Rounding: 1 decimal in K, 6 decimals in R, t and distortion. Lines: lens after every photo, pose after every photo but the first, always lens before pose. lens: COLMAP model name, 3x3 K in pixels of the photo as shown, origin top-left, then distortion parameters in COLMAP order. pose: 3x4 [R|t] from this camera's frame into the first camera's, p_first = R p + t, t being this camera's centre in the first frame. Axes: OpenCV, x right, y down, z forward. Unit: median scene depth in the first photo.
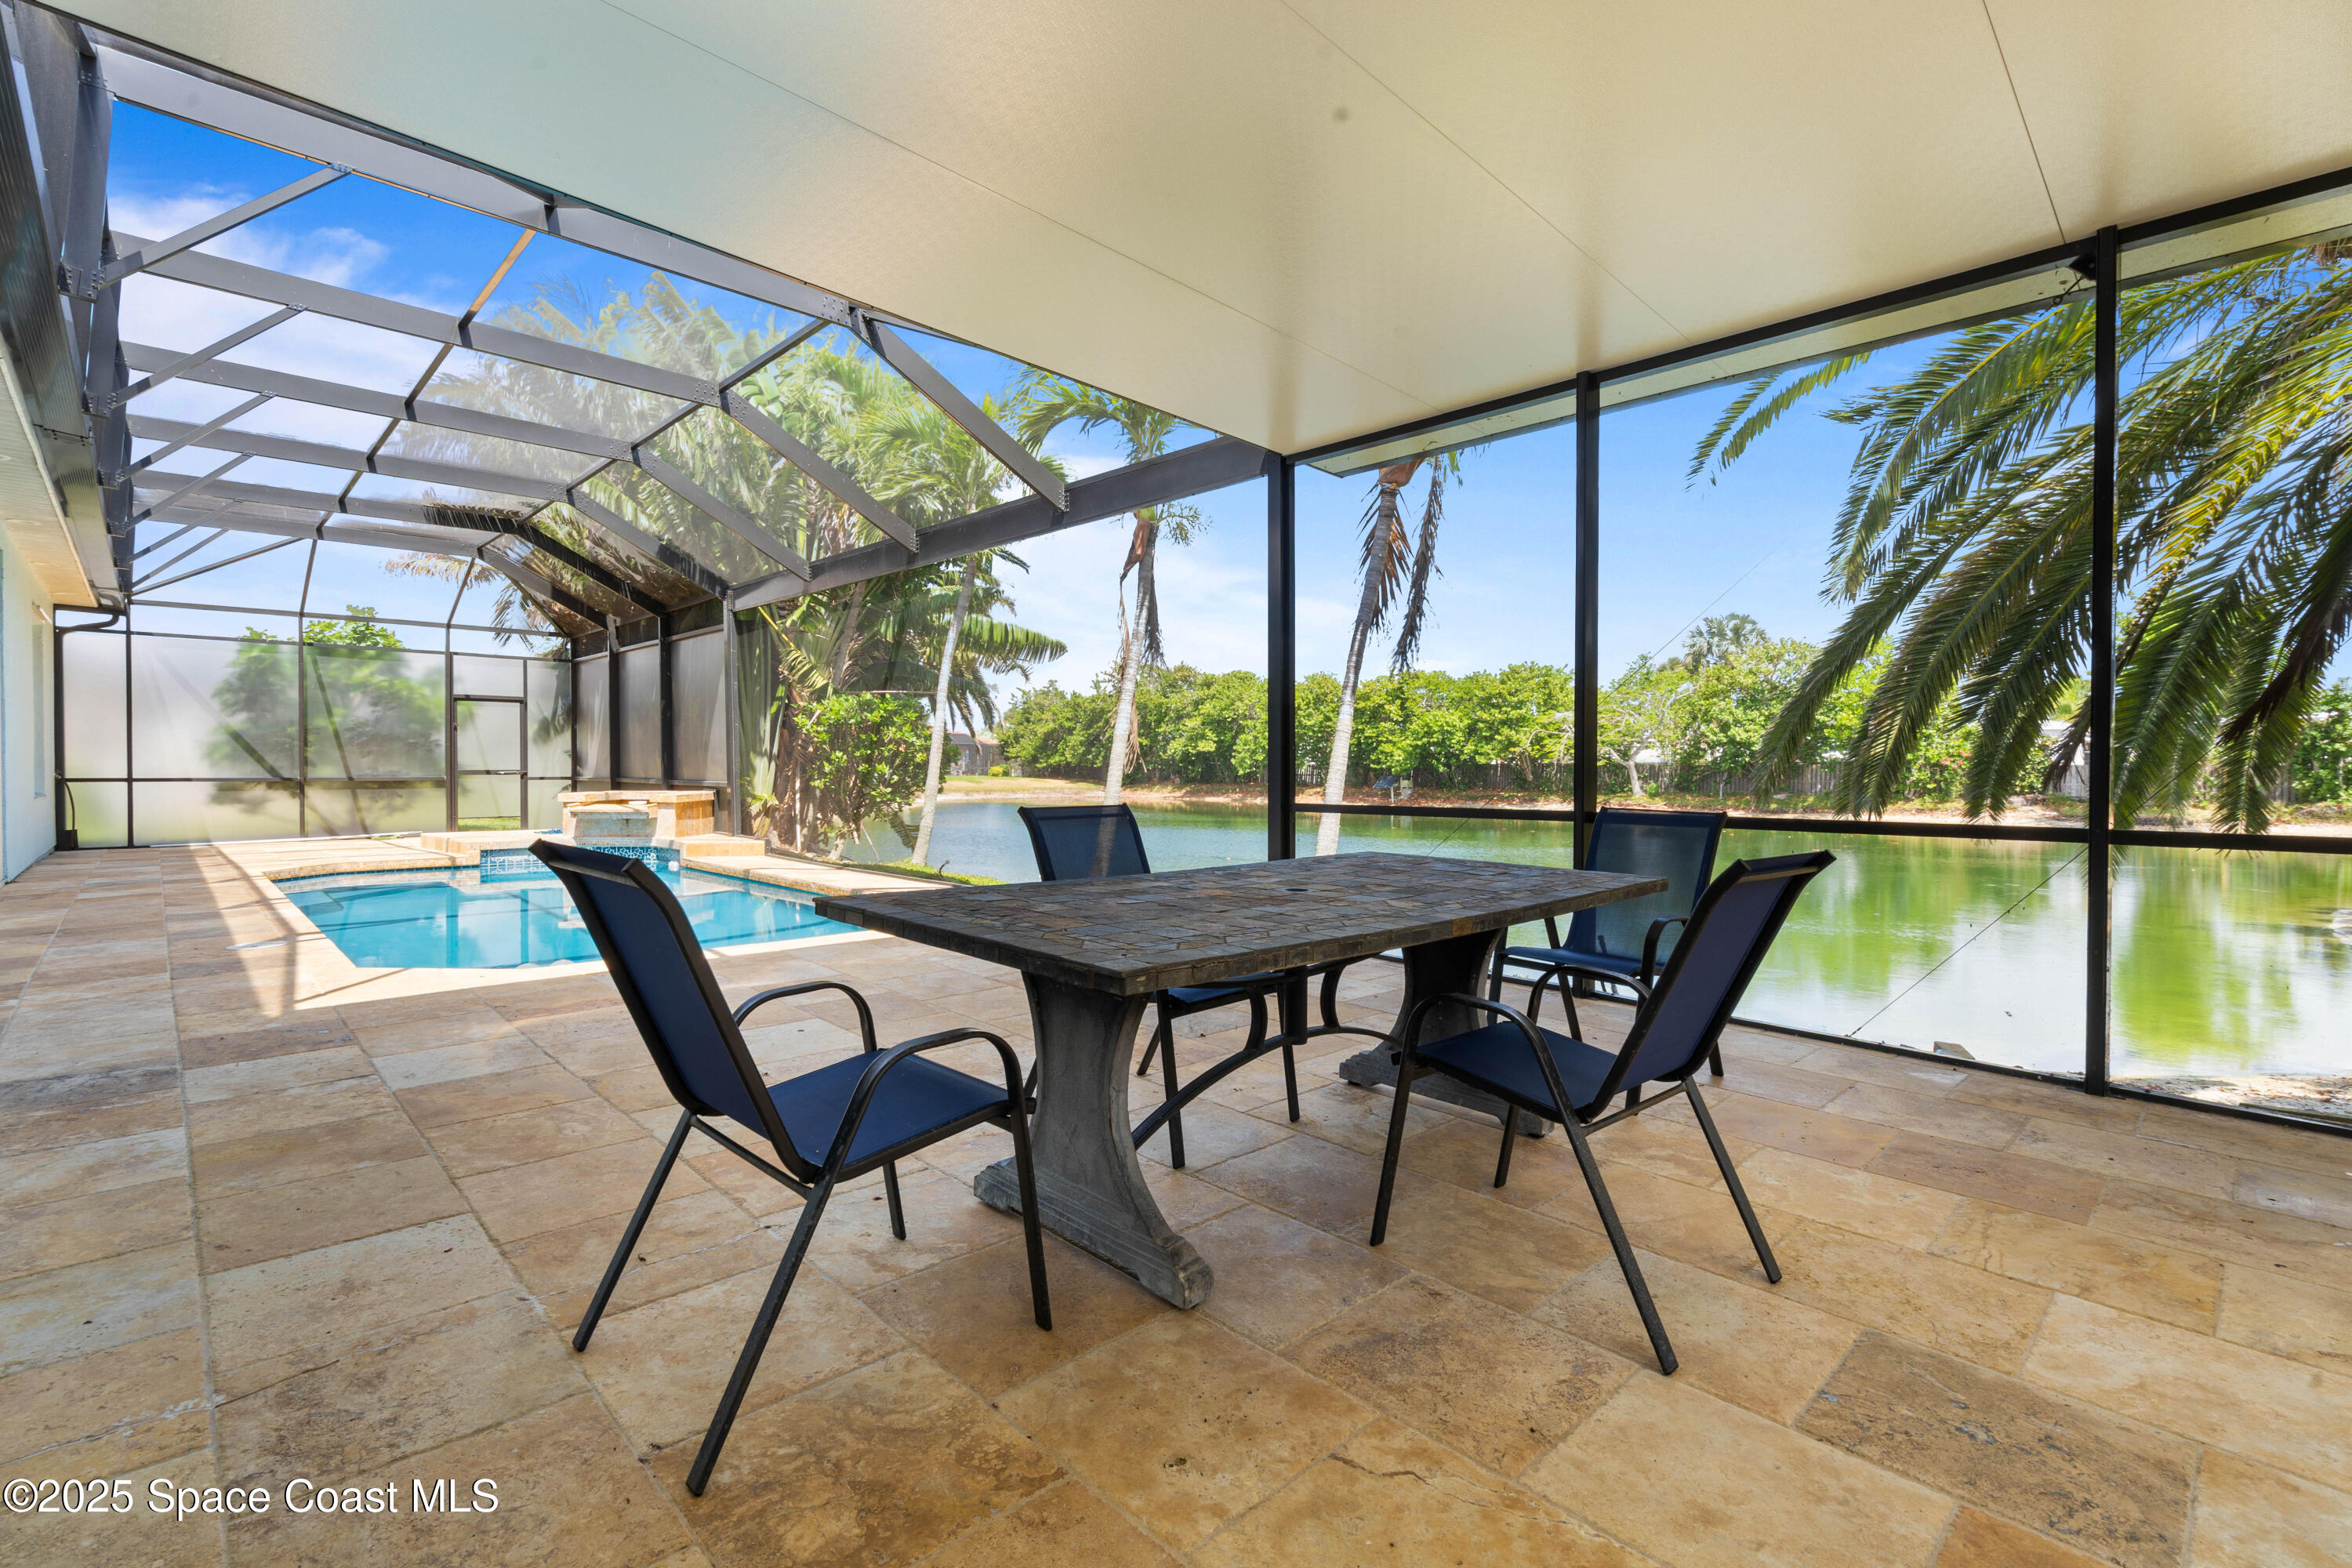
lens RADIAL K [[1072.5, 0, 1172.8], [0, 1072.5, 771.2], [0, 0, 1]] dist [-0.006954, 0.003527]
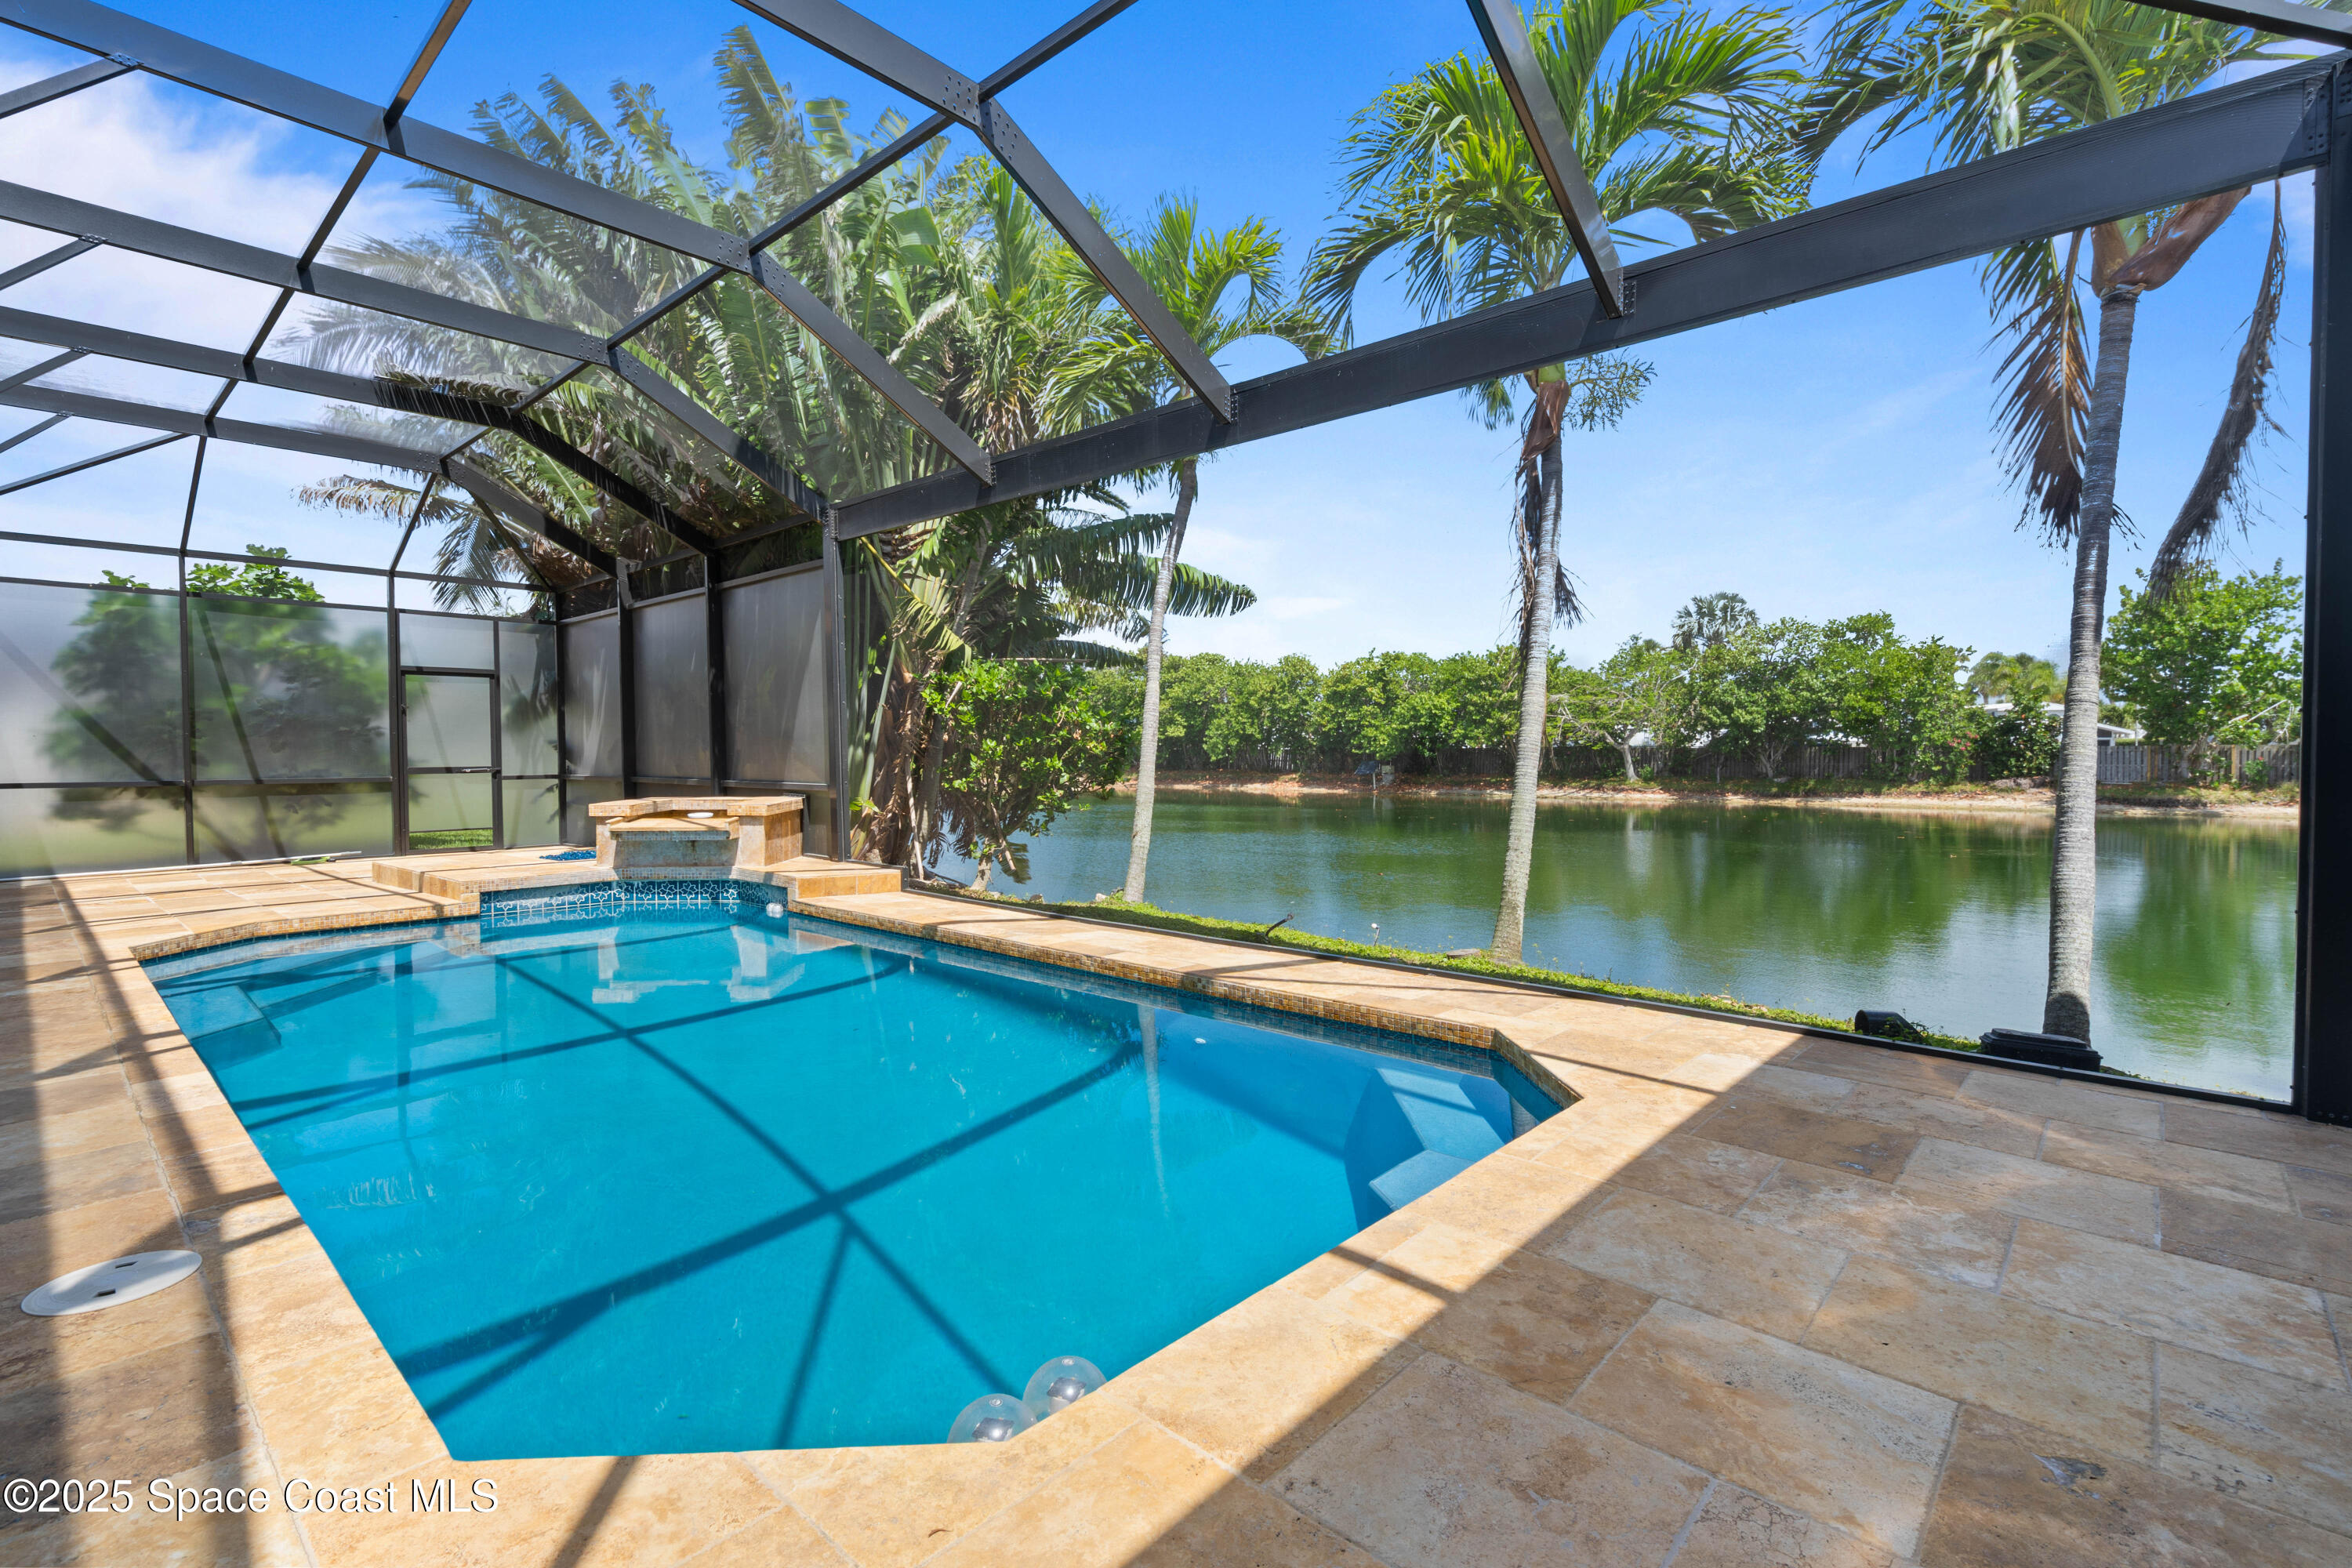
lens RADIAL K [[1072.5, 0, 1167.1], [0, 1072.5, 770.5], [0, 0, 1]] dist [-0.006954, 0.003527]
pose [[0.997934, -0.007396, 0.063813, -0.191719], [0.006575, 0.999893, 0.013067, -0.005399], [-0.063903, -0.012620, 0.997876, 0.226712]]
